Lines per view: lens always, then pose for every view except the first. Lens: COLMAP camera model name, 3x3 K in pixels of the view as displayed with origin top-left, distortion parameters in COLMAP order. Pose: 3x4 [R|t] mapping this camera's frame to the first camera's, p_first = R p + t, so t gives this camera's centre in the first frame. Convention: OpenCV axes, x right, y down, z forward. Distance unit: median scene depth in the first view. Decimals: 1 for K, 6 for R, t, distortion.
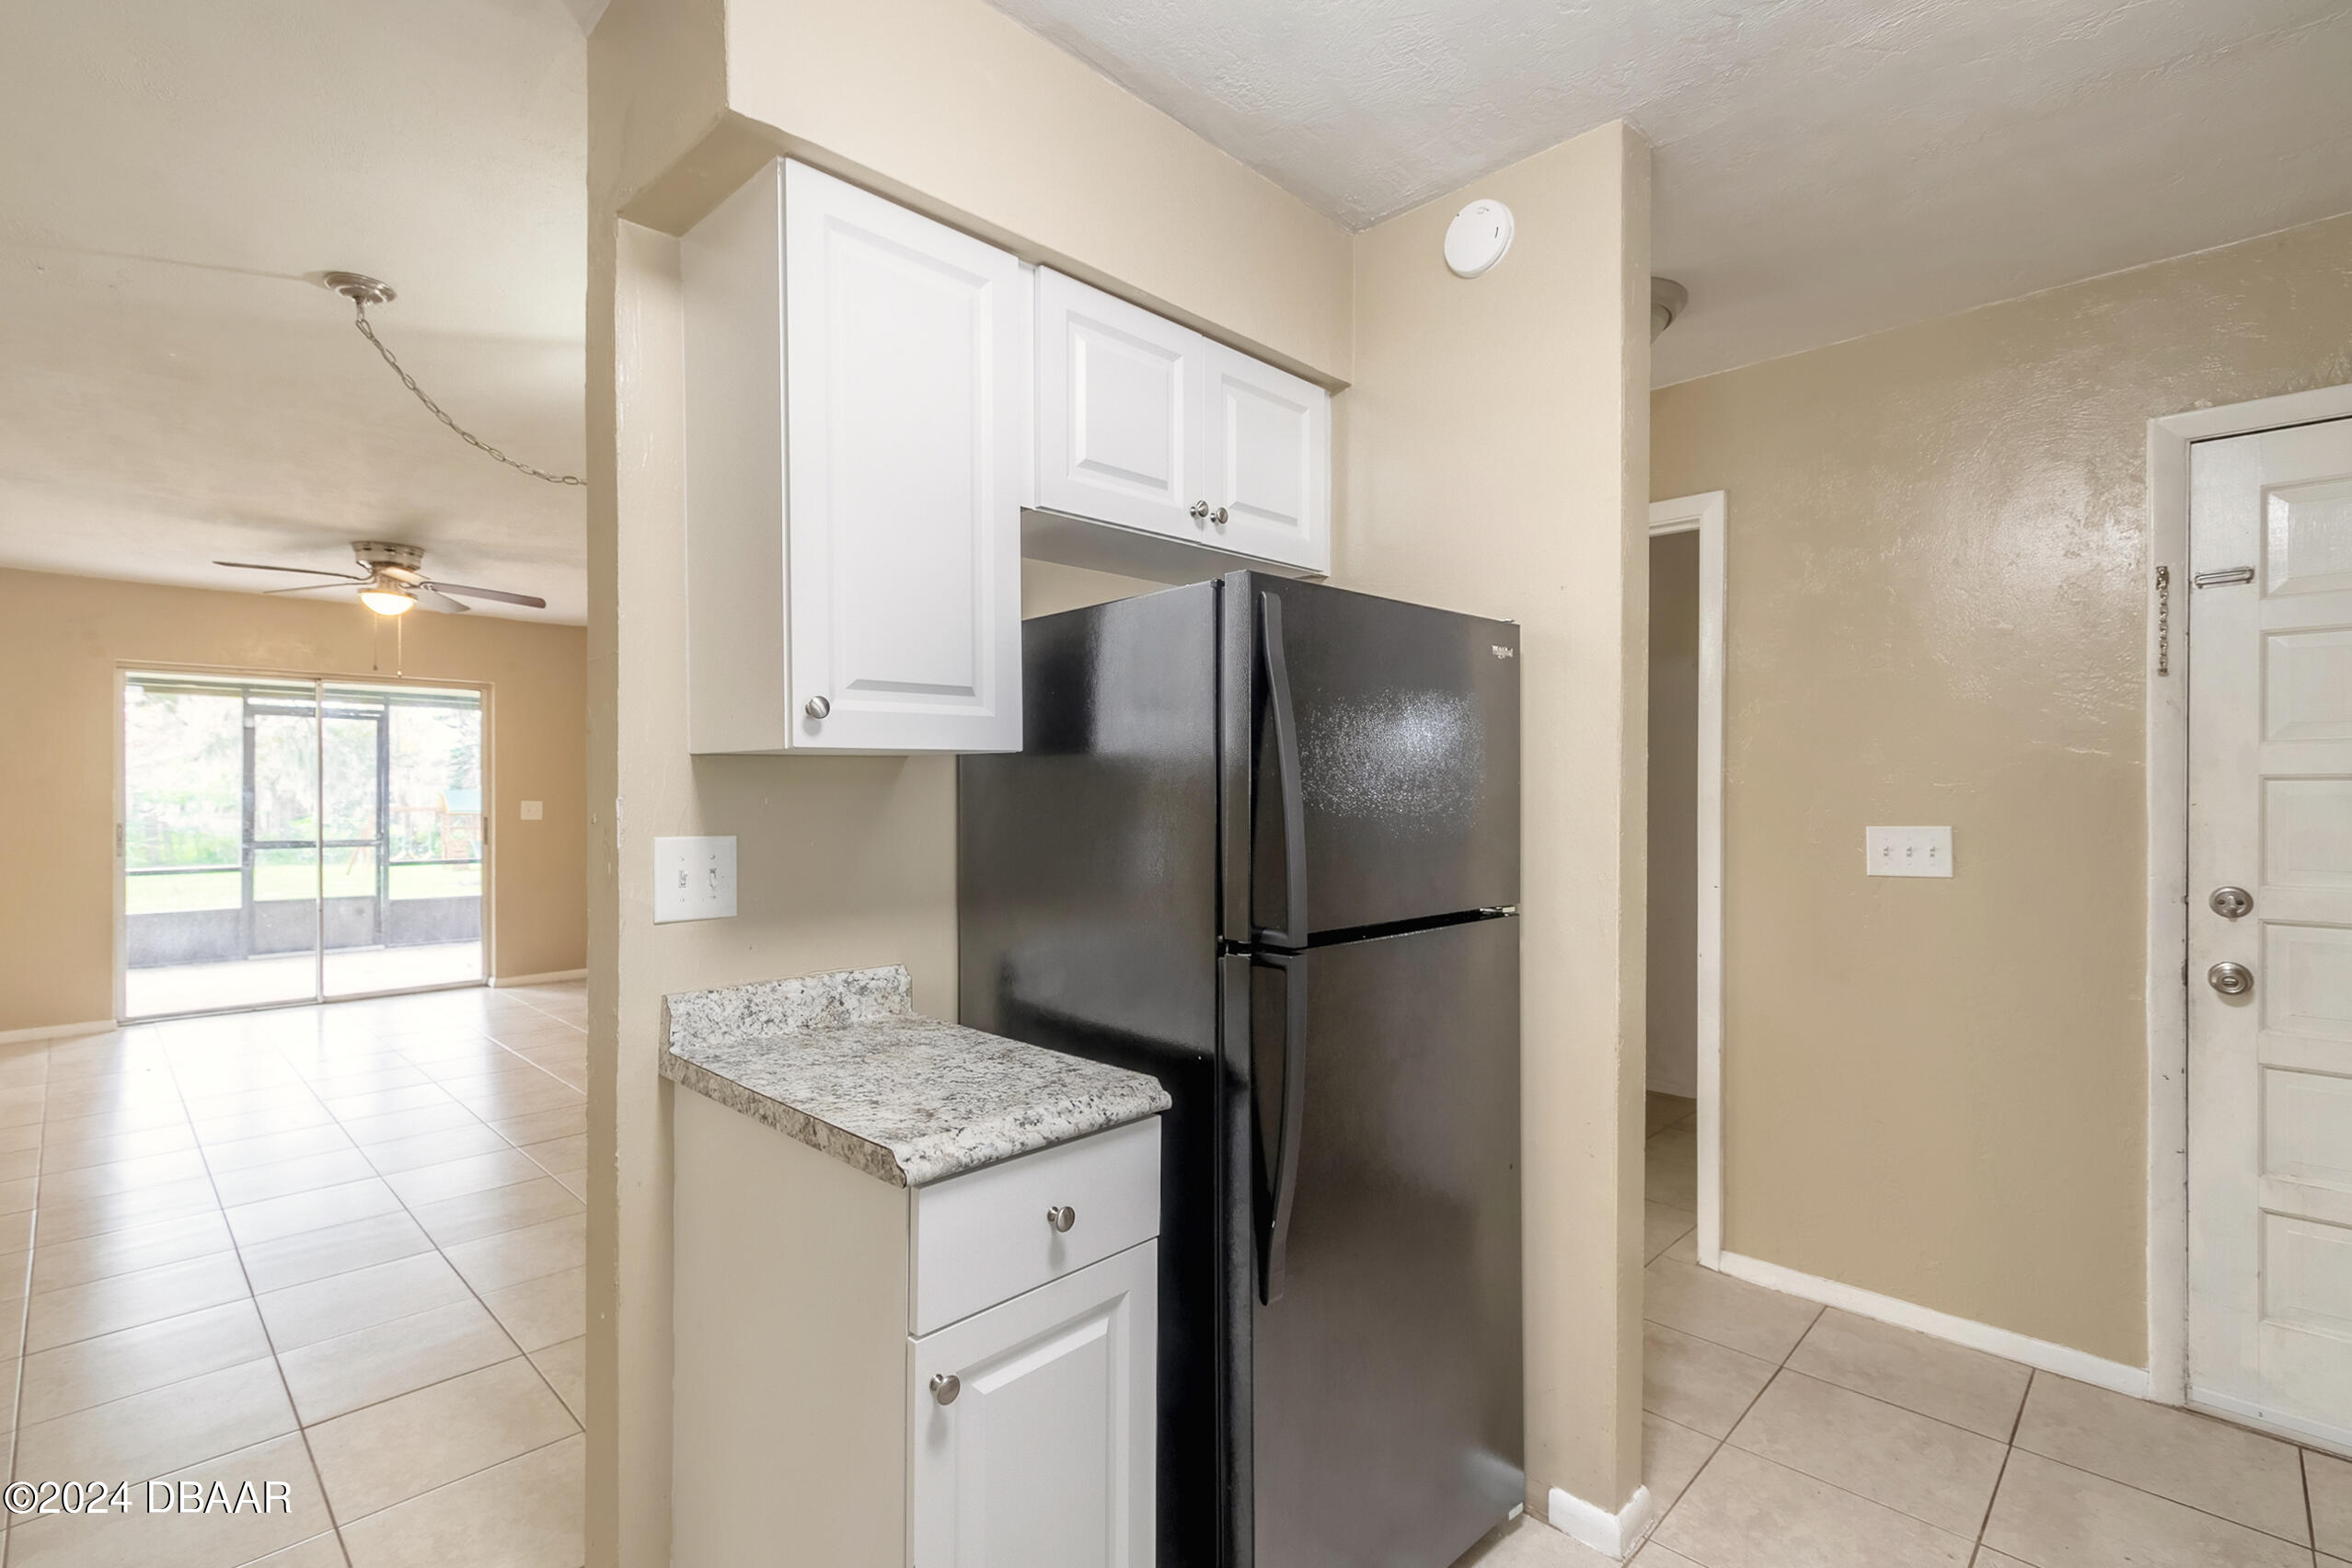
lens RADIAL K [[1073.8, 0, 1176.0], [0, 1073.8, 784.0], [0, 0, 1]] dist [-0.000667, -0.000401]
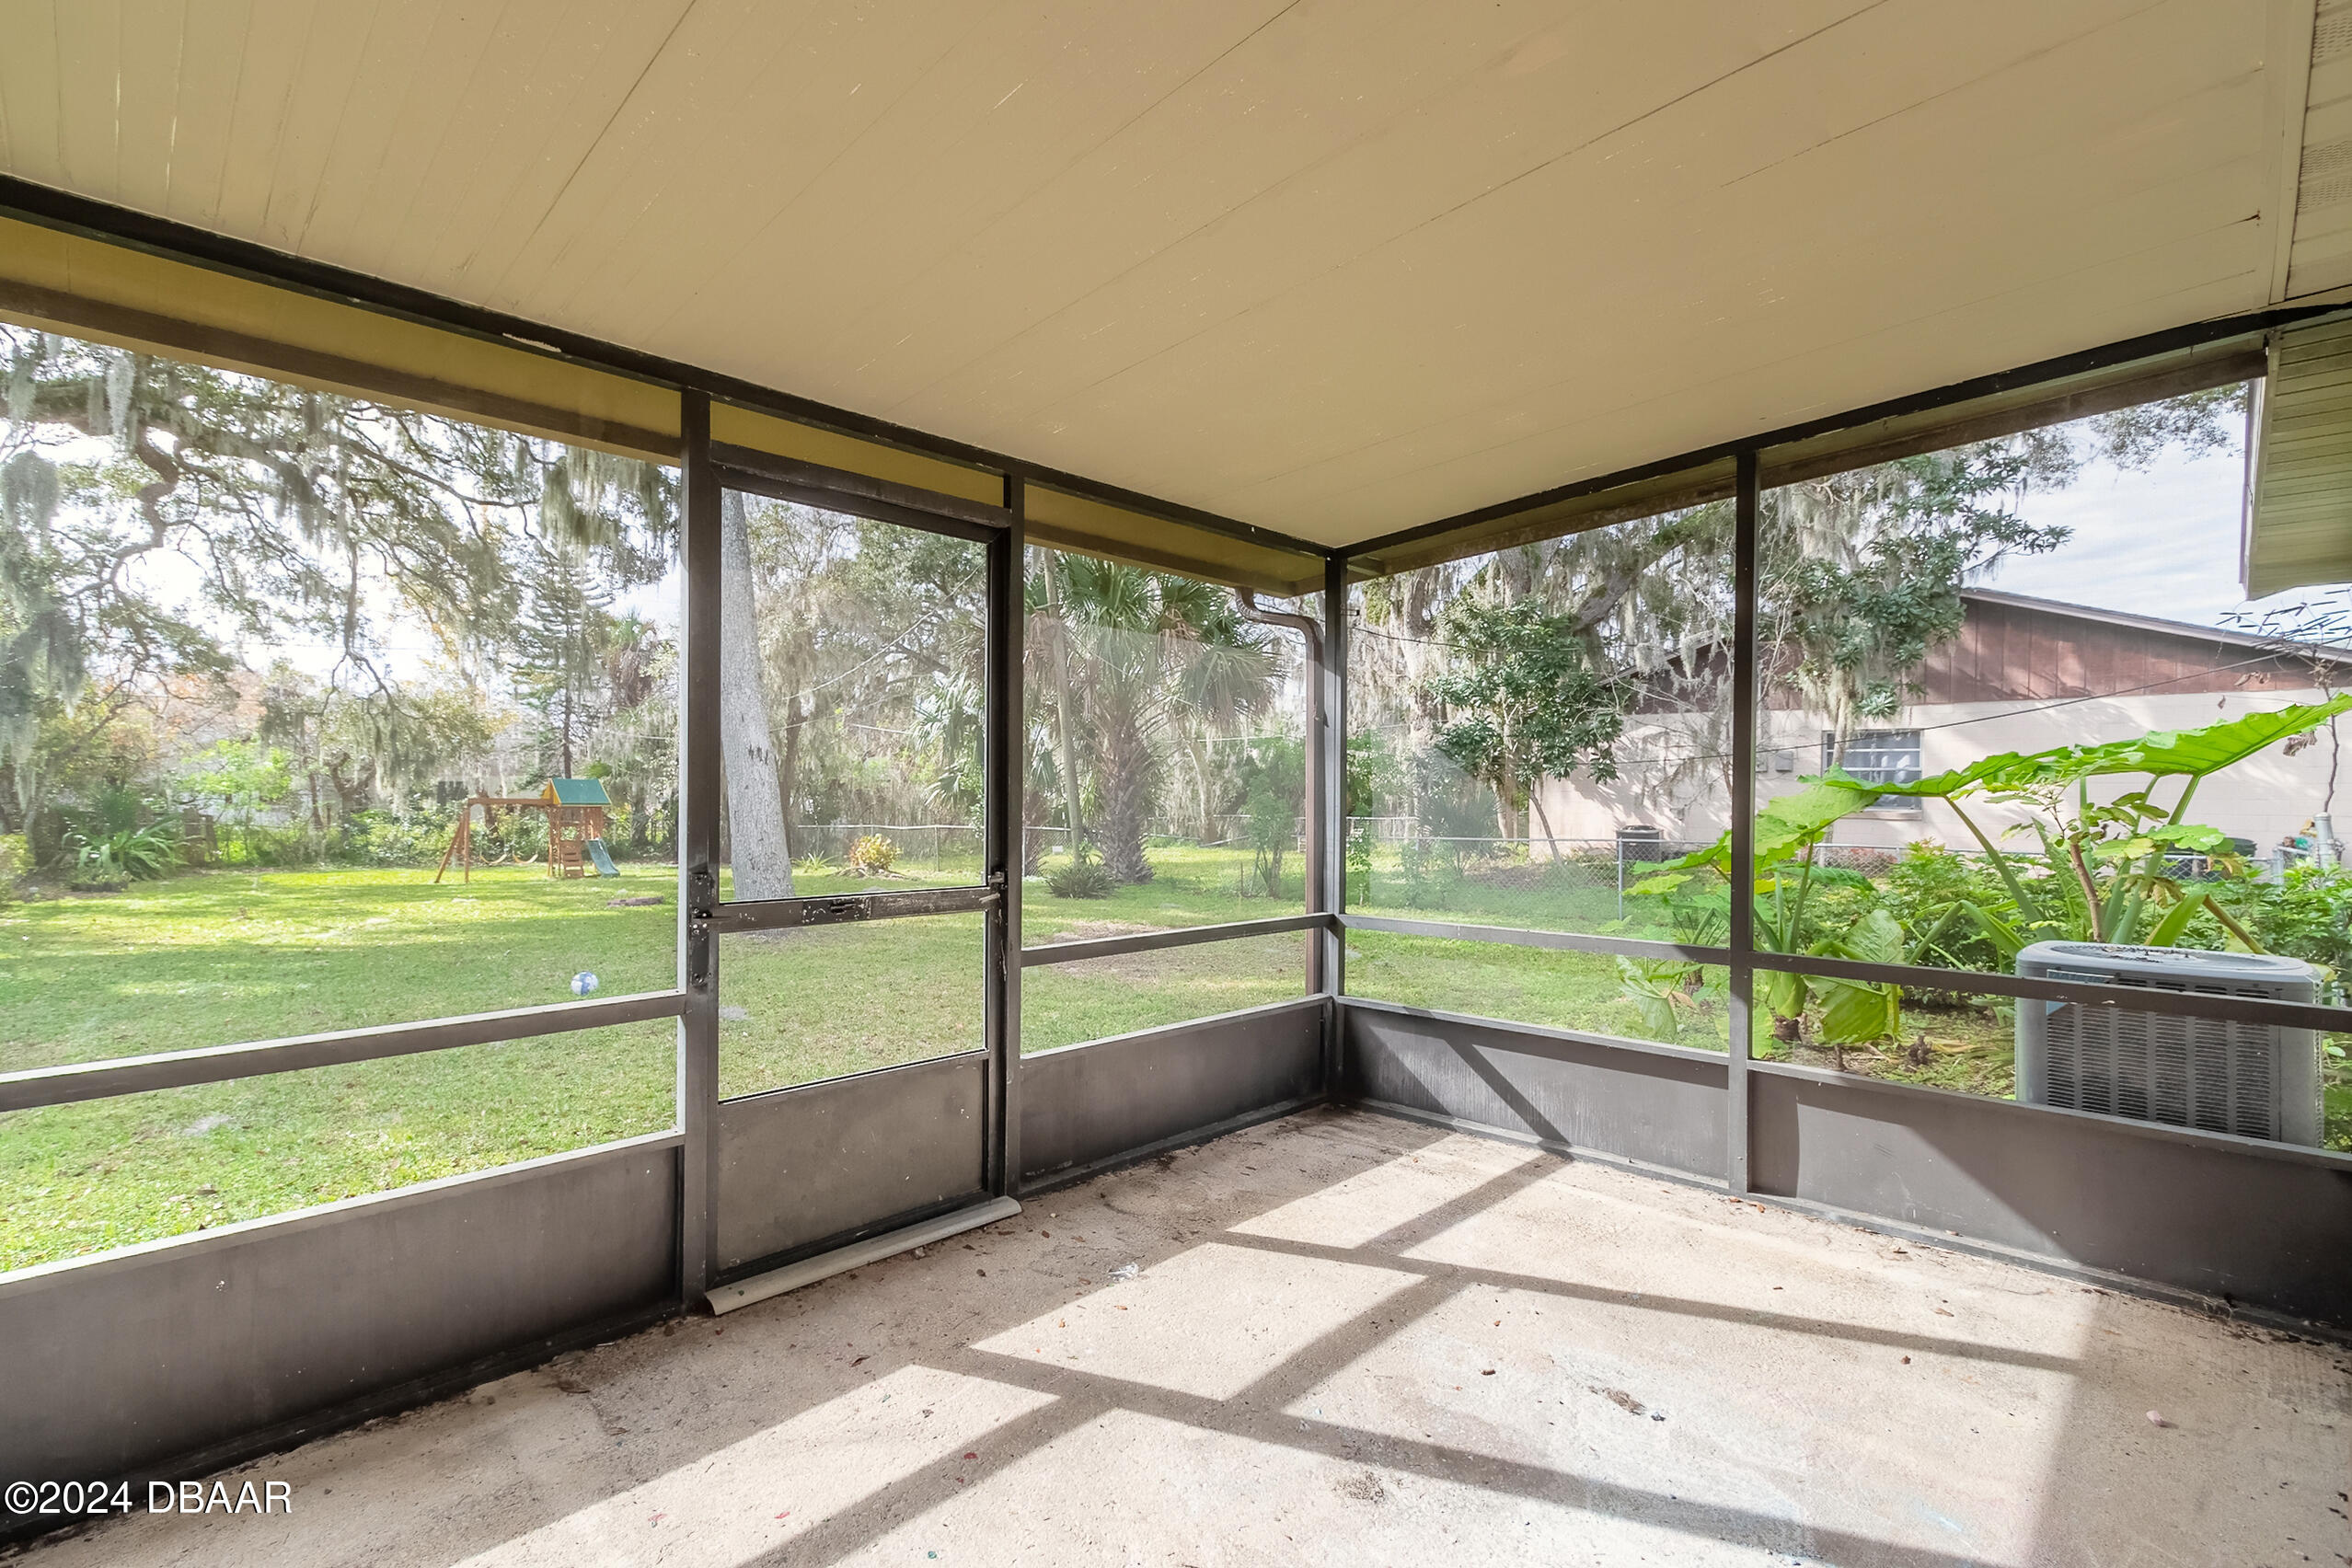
lens RADIAL K [[1073.8, 0, 1176.0], [0, 1073.8, 784.0], [0, 0, 1]] dist [-0.000667, -0.000401]
pose [[0.999932, 0.001399, -0.011616, -0.679983], [-0.001326, 0.999979, 0.006281, 0.015289], [0.011624, -0.006265, 0.999913, 0.654227]]
